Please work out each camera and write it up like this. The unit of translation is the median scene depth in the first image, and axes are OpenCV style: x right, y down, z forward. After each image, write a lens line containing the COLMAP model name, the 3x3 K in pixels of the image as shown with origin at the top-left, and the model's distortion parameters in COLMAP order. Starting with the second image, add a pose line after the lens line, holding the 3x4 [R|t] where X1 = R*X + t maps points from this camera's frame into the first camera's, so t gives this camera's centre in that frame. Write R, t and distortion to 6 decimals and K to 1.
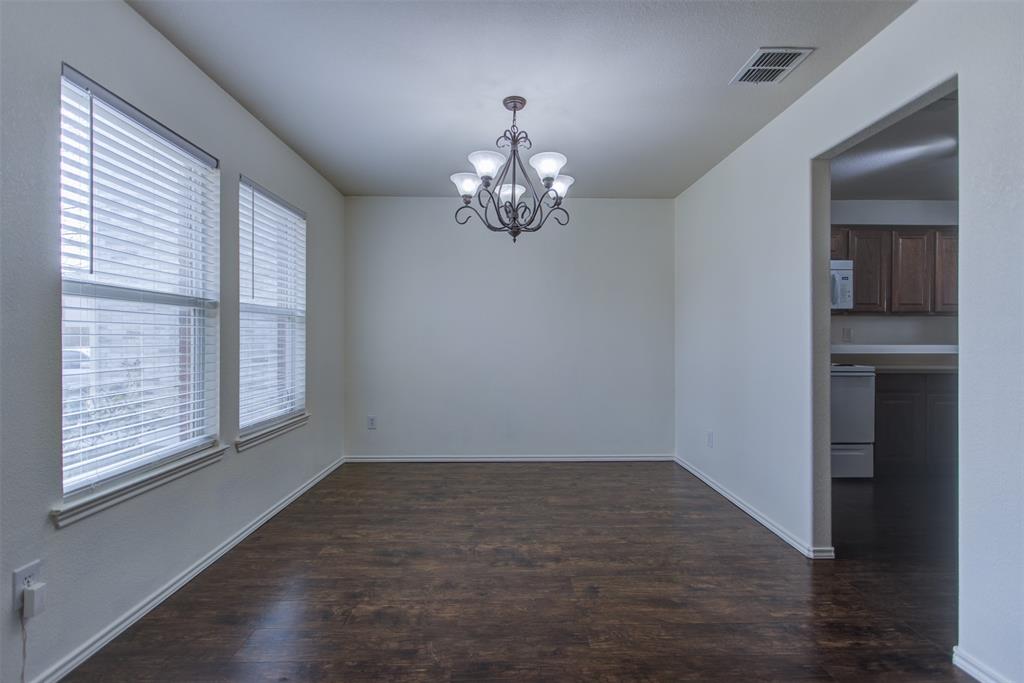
lens RADIAL K [[477.9, 0, 507.0], [0, 477.9, 342.2], [0, 0, 1]] dist [-0.001318, 0.000919]
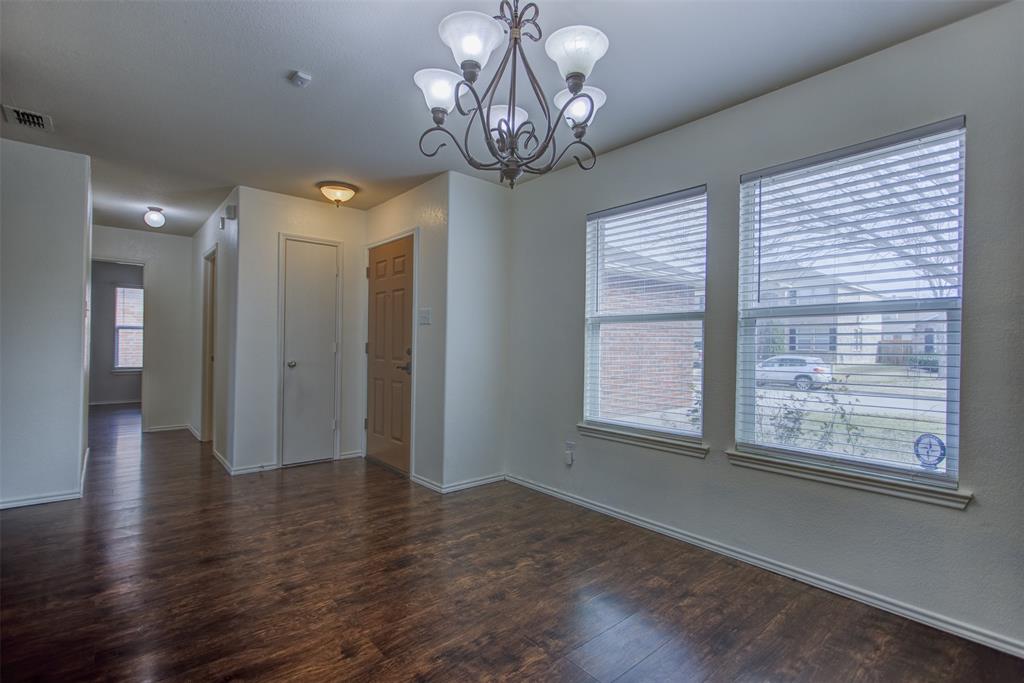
lens RADIAL K [[477.9, 0, 513.9], [0, 477.9, 341.2], [0, 0, 1]] dist [-0.001318, 0.000919]
pose [[-0.762925, -0.016331, -0.646280, 0.512426], [-0.015923, 0.999852, -0.006469, -0.004540], [0.646290, 0.005355, -0.763073, 1.845897]]
